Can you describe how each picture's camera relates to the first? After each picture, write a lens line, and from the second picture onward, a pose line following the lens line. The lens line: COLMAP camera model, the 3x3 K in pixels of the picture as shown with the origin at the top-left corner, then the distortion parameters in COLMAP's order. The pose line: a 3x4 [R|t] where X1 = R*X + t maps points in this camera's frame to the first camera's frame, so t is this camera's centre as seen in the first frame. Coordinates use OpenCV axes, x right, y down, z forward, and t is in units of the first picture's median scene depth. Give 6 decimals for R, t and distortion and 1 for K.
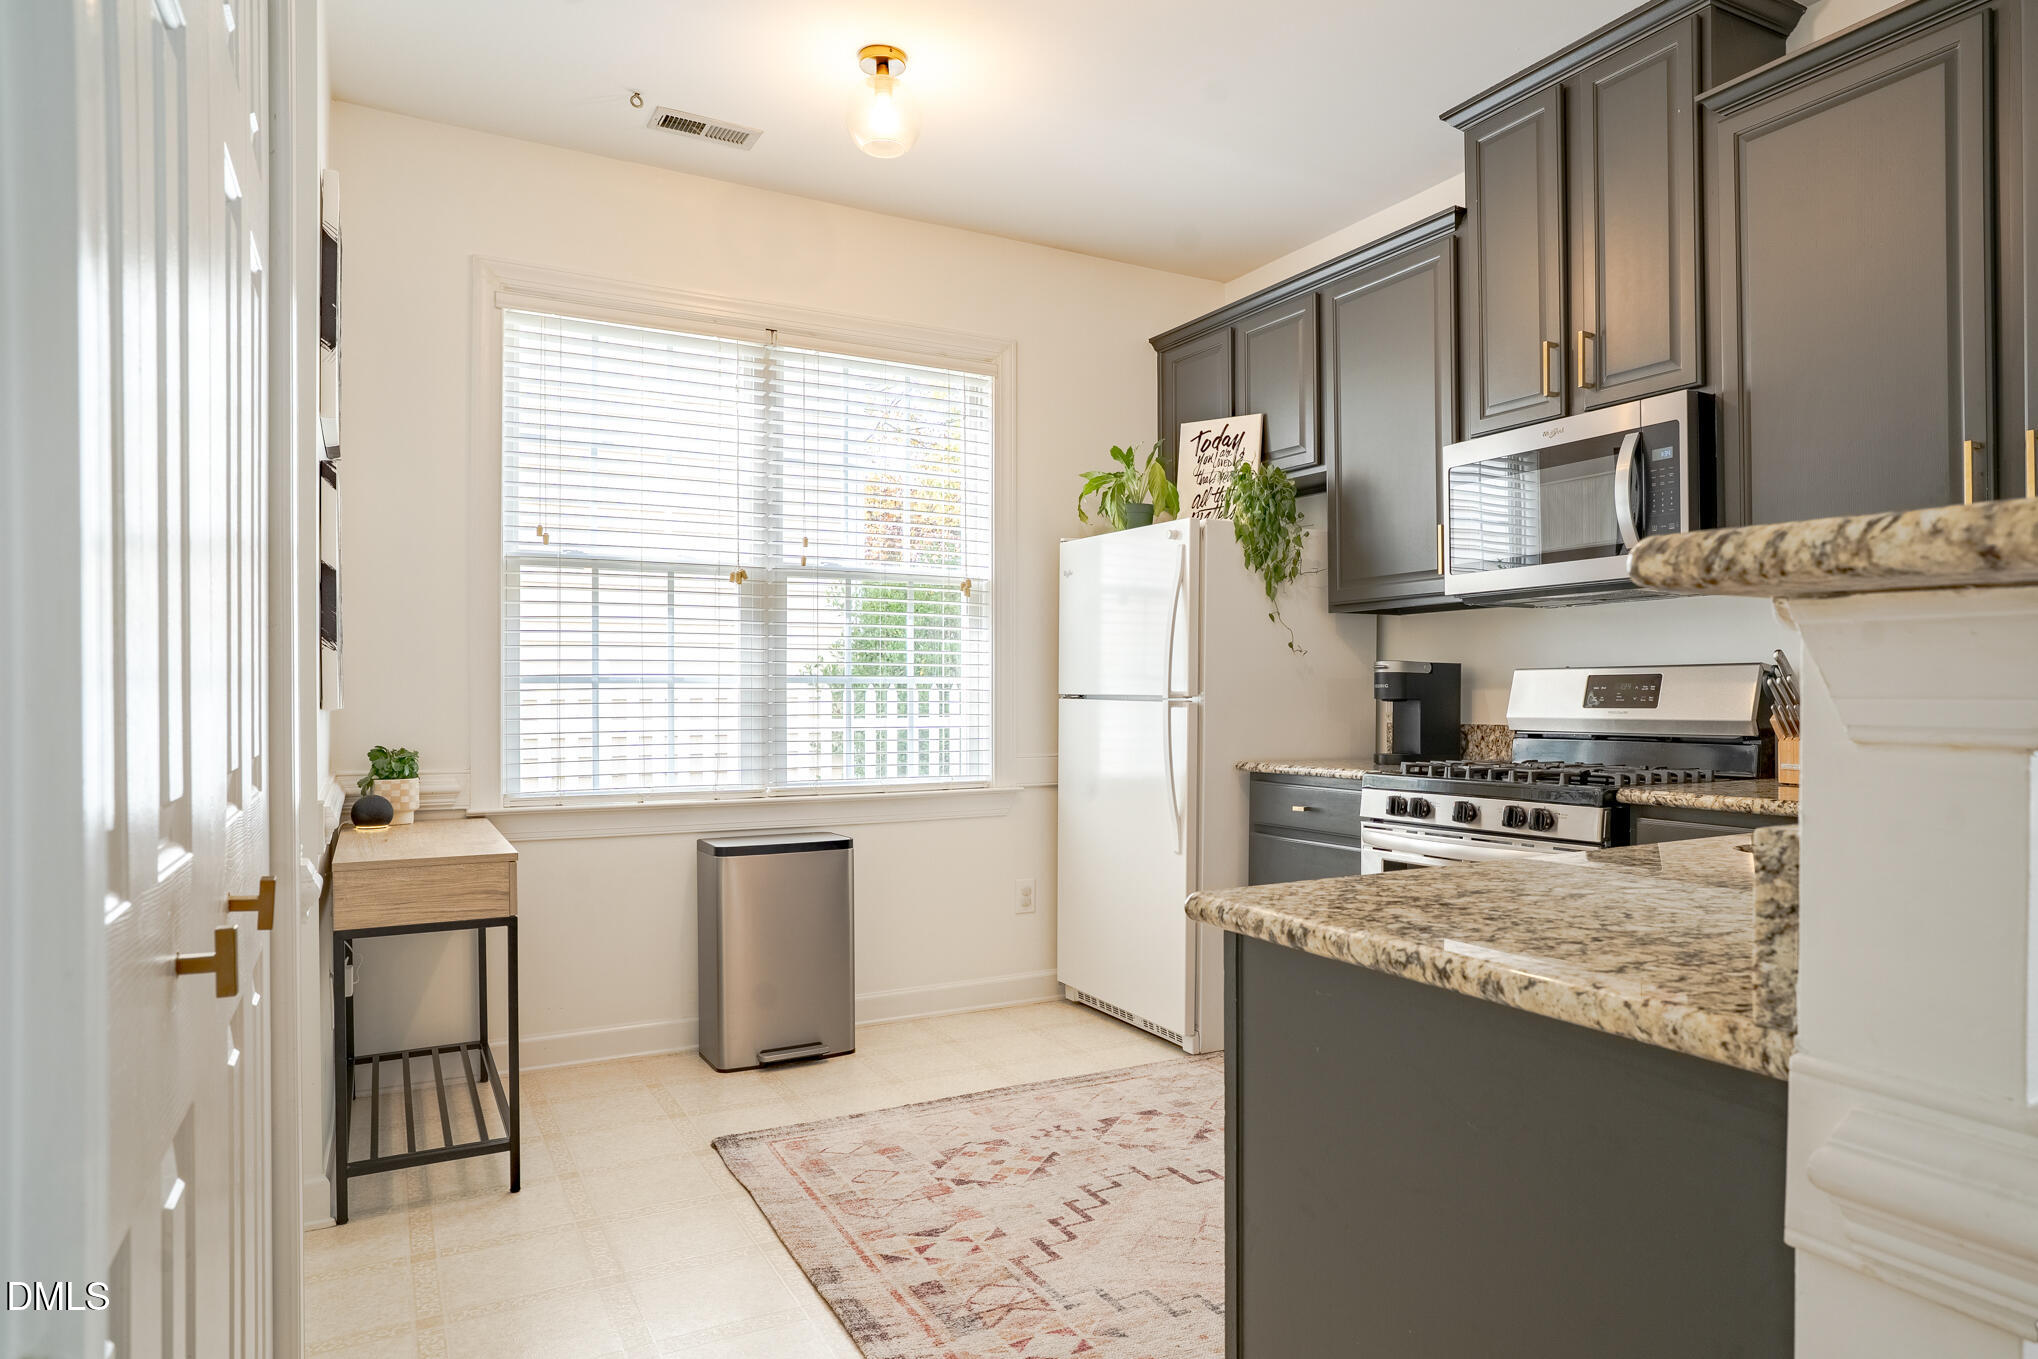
lens RADIAL K [[1165.3, 0, 1012.4], [0, 1165.3, 696.0], [0, 0, 1]] dist [-0.026710, 0.015031]
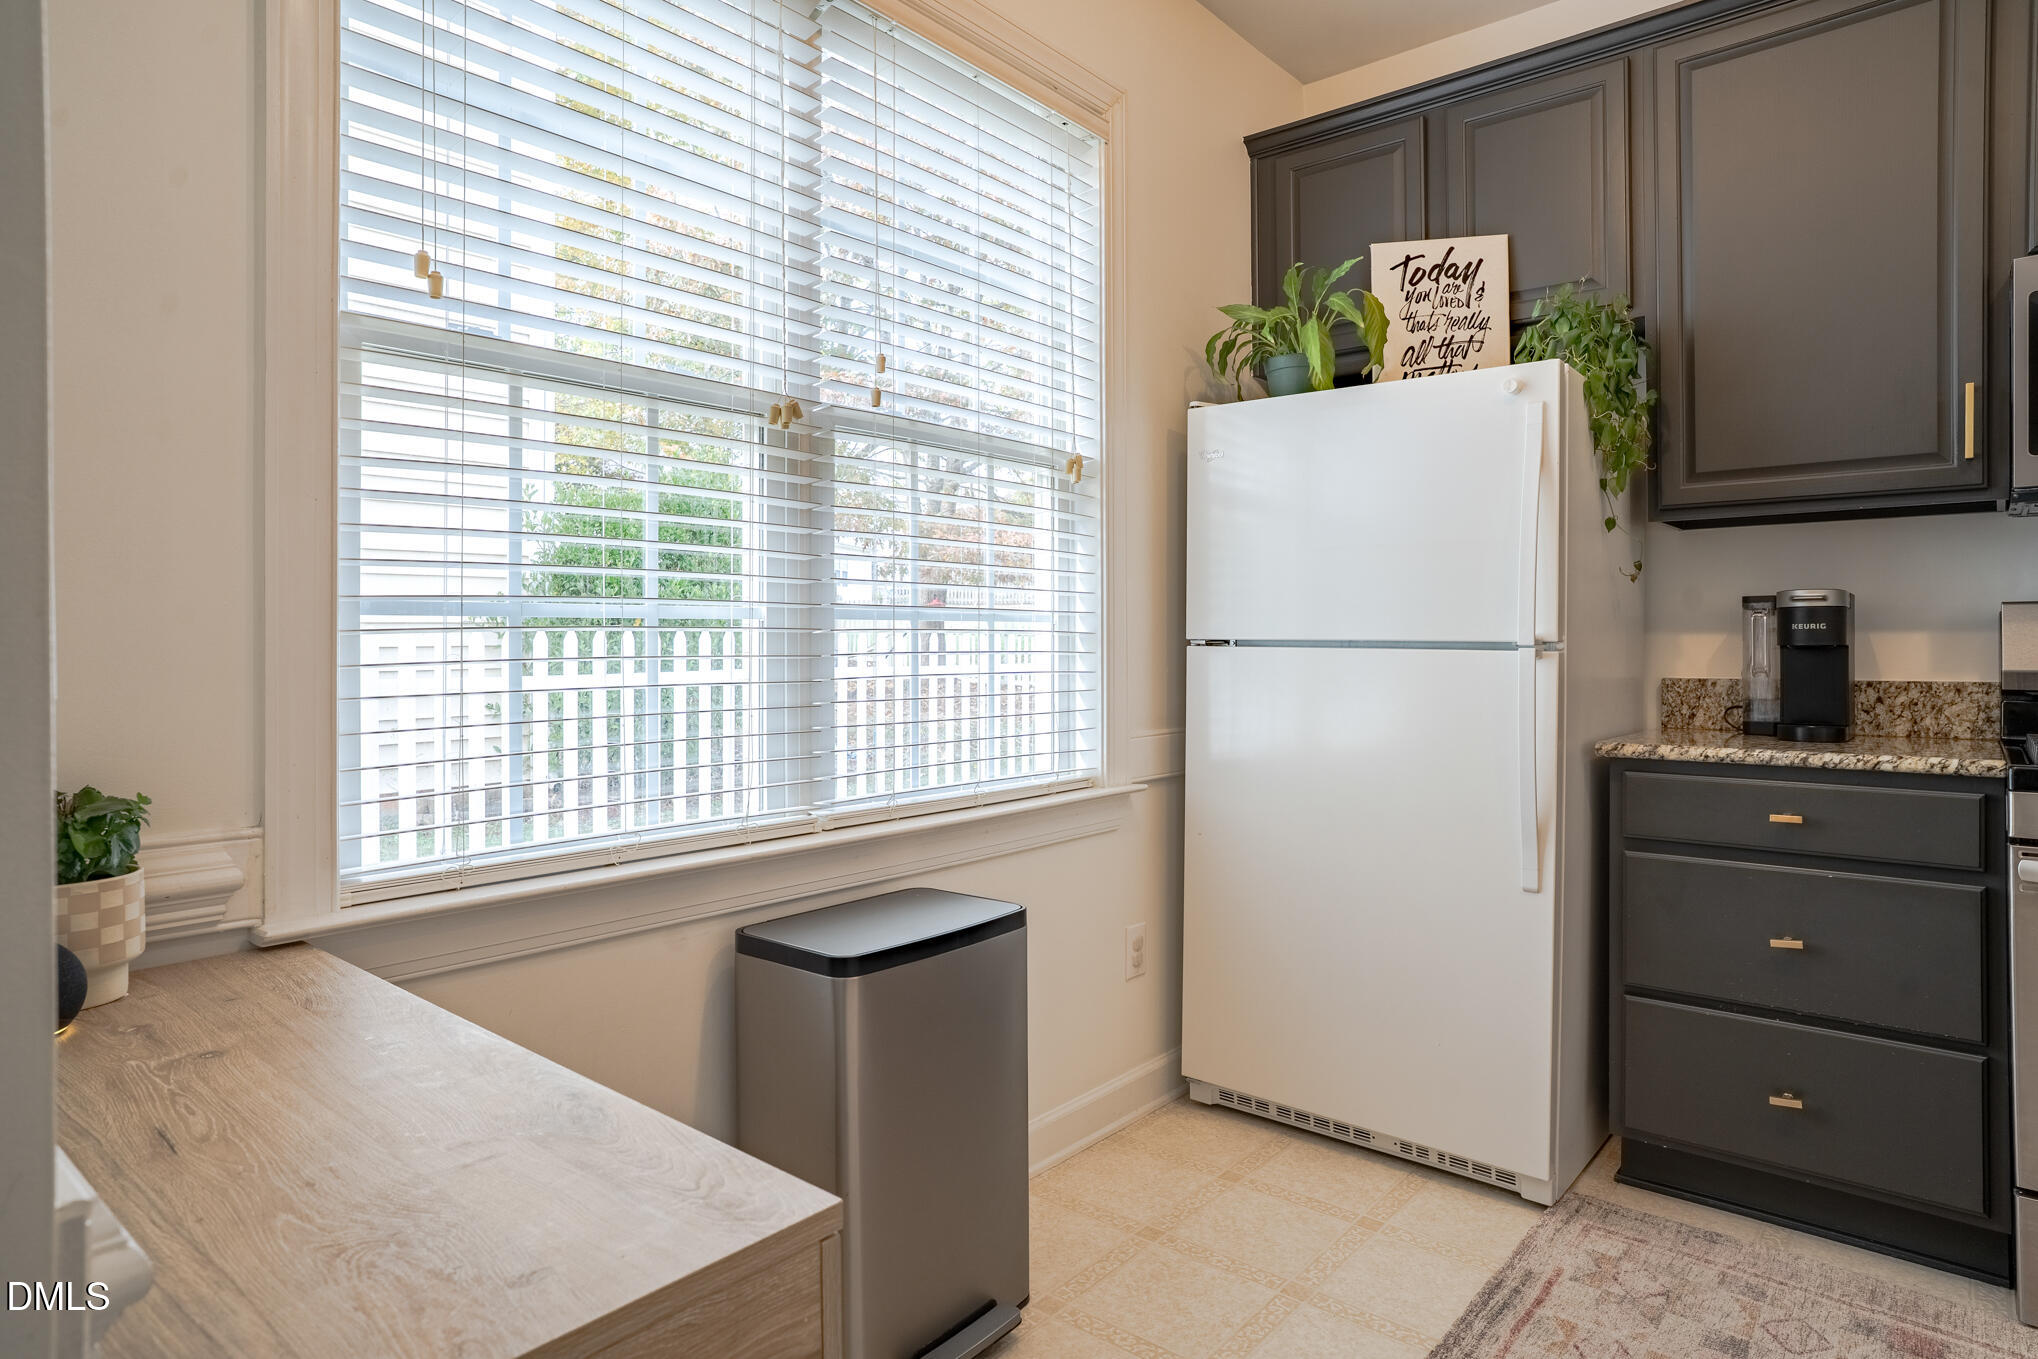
lens RADIAL K [[1165.3, 0, 997.9], [0, 1165.3, 635.5], [0, 0, 1]] dist [-0.026710, 0.015031]
pose [[0.942122, -0.000295, 0.335269, -0.300581], [0.002235, 0.999983, -0.005400, -0.000320], [-0.335262, 0.005836, 0.942107, 0.446014]]
